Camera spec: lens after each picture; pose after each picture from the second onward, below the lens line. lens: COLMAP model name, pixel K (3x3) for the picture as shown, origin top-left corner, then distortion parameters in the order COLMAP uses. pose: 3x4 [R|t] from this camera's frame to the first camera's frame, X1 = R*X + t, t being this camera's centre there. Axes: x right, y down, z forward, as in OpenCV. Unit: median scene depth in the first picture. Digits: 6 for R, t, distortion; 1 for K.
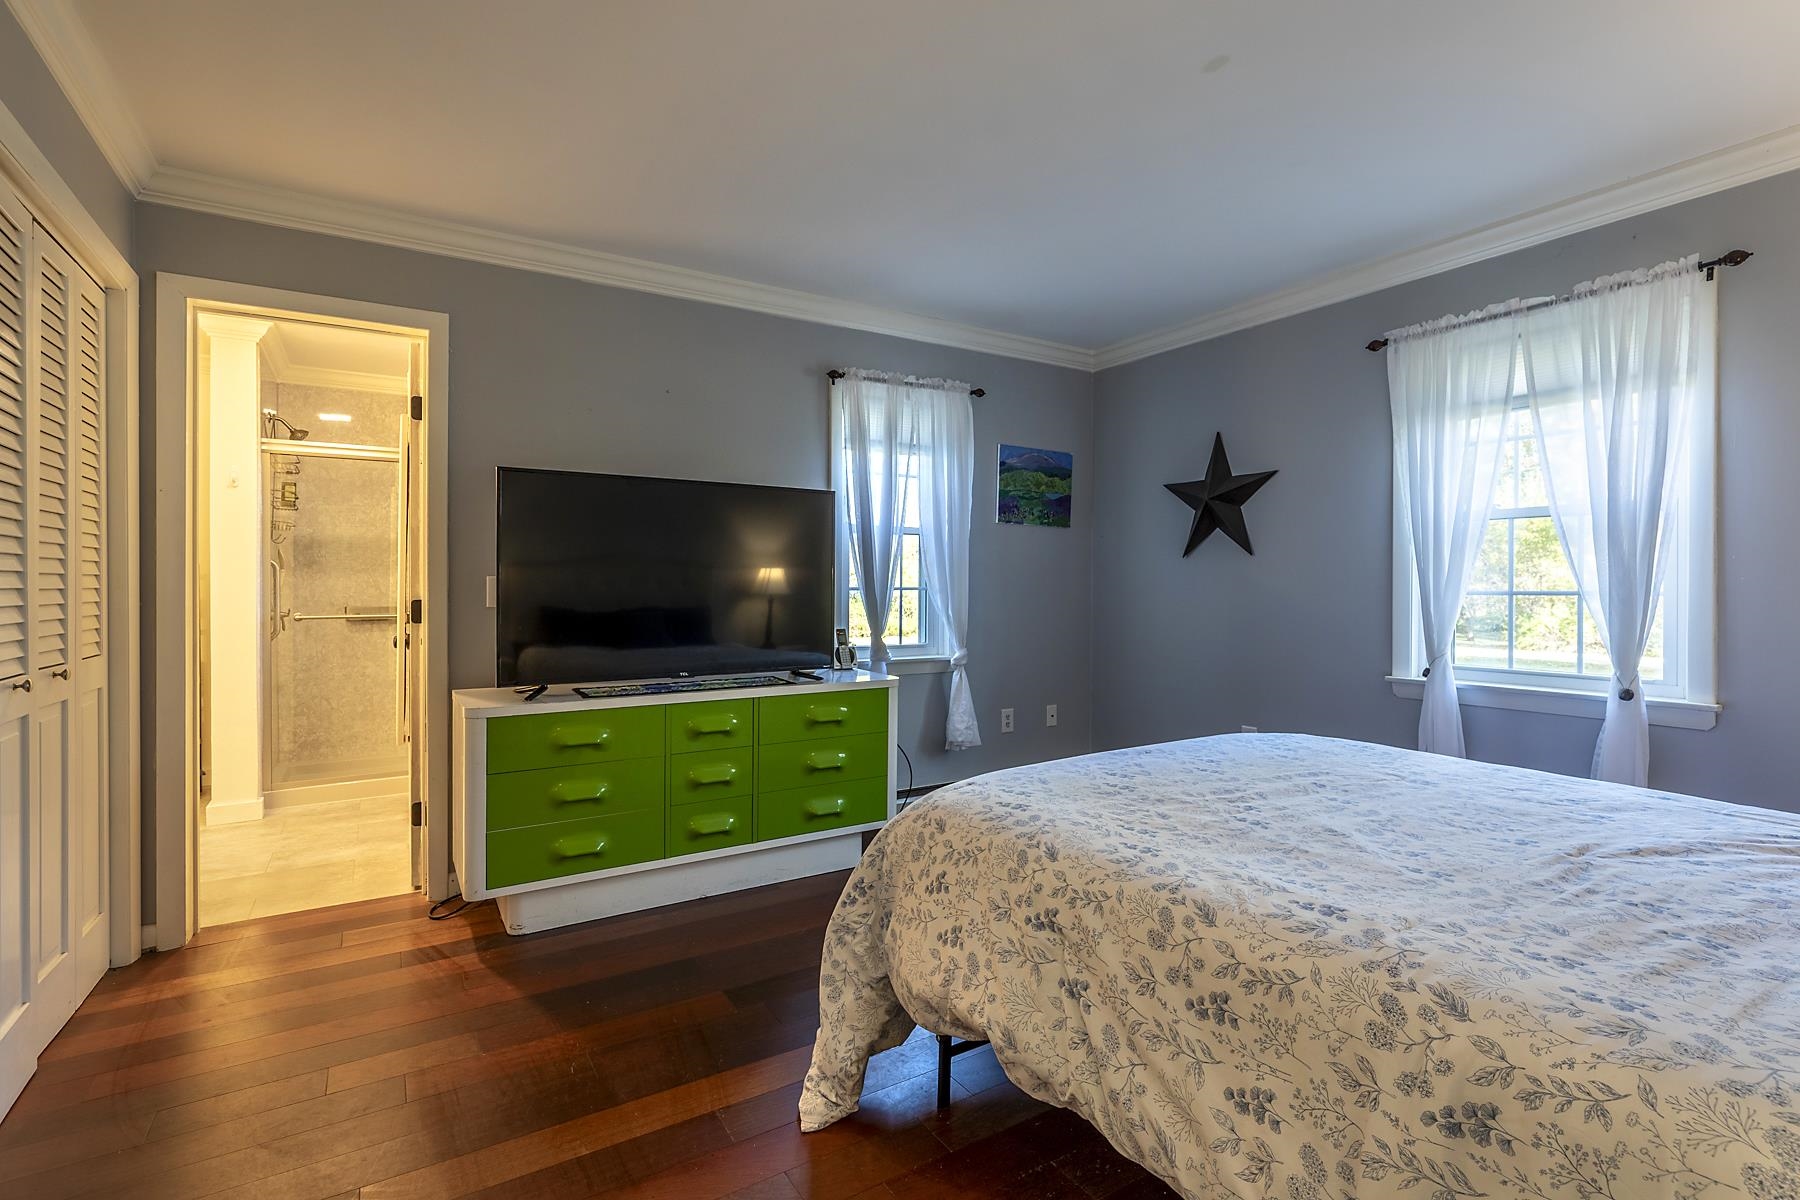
lens RADIAL K [[844.0, 0, 899.2], [0, 844.0, 595.5], [0, 0, 1]] dist [0.000154, 0.000431]
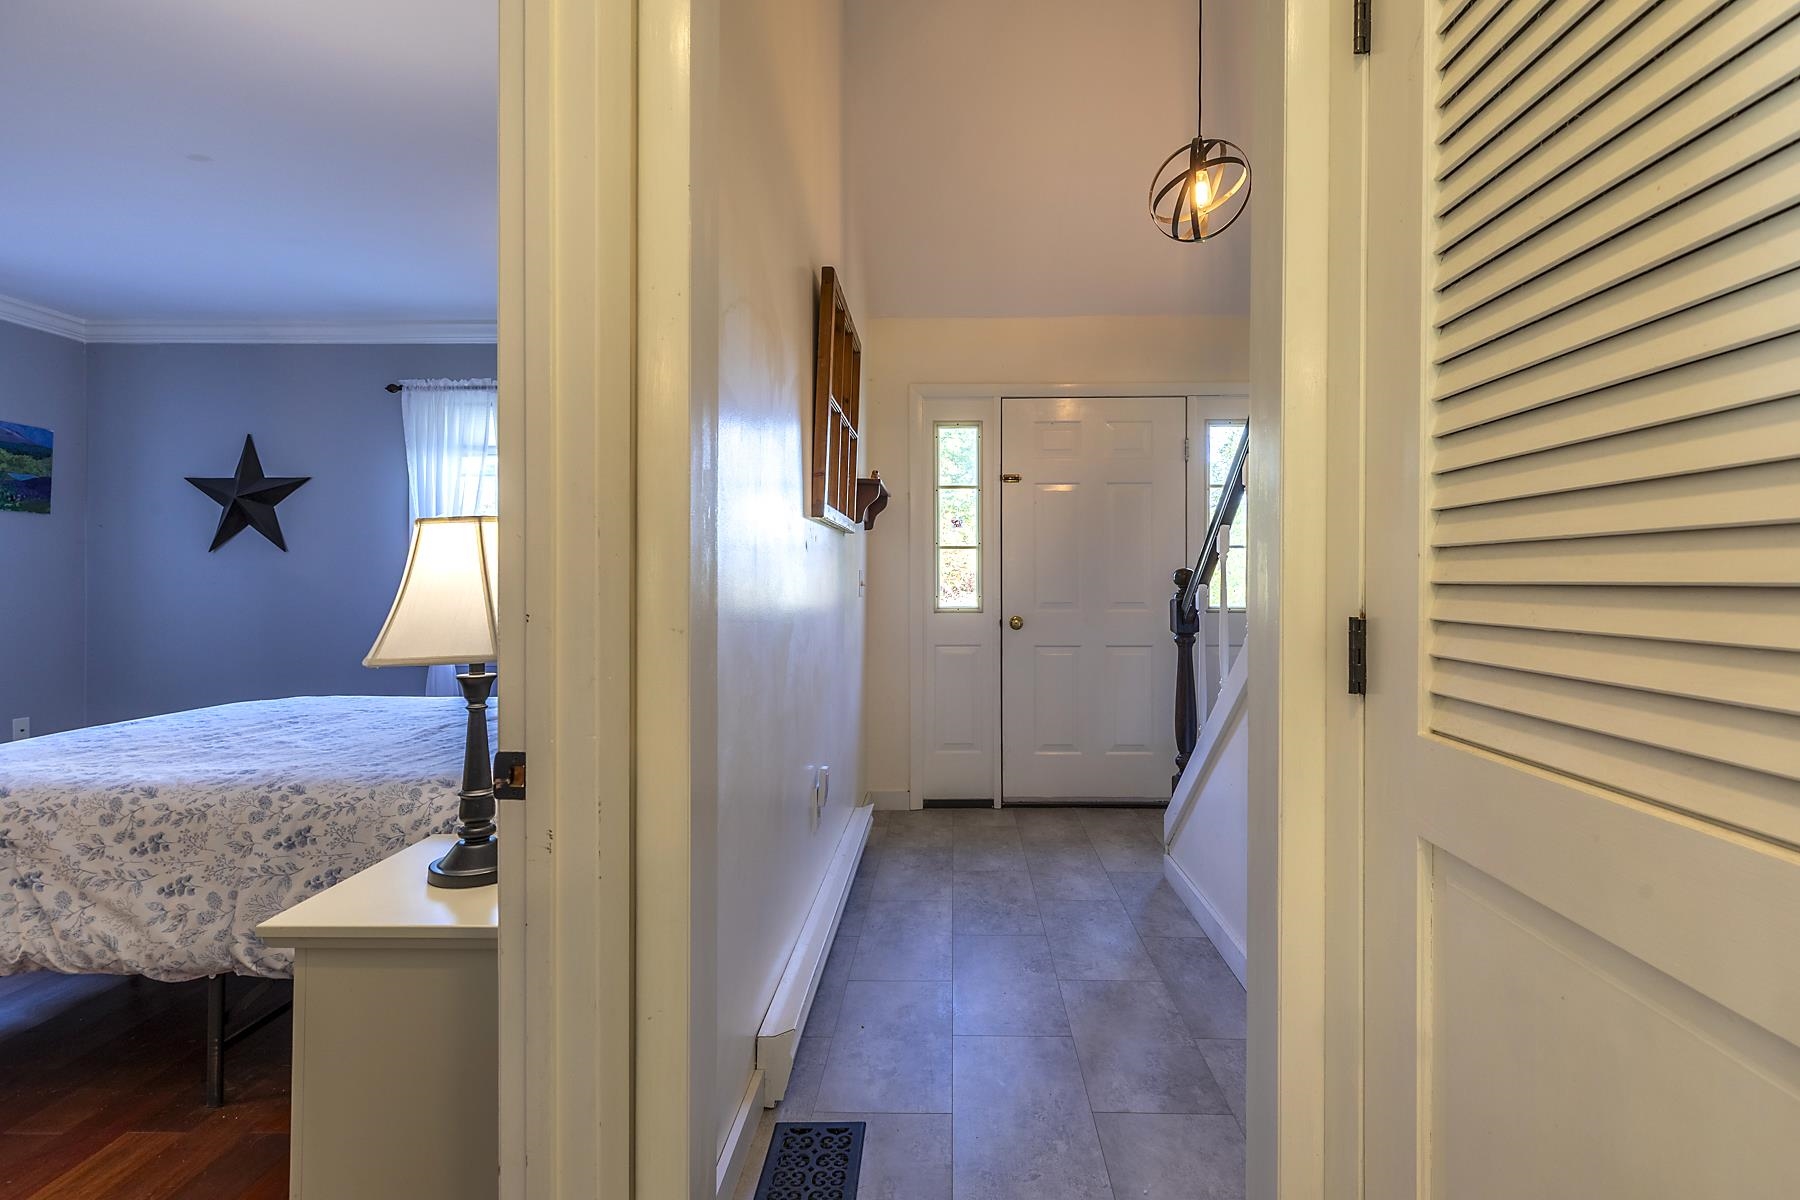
lens RADIAL K [[824.0, 0, 911.1], [0, 824.0, 582.1], [0, 0, 1]] dist [0.009298, -0.000827]
pose [[0.547679, -0.004813, 0.836675, -0.130383], [0.012912, 0.999913, -0.002699, 0.016781], [-0.836589, 0.012281, 0.547693, -0.928126]]
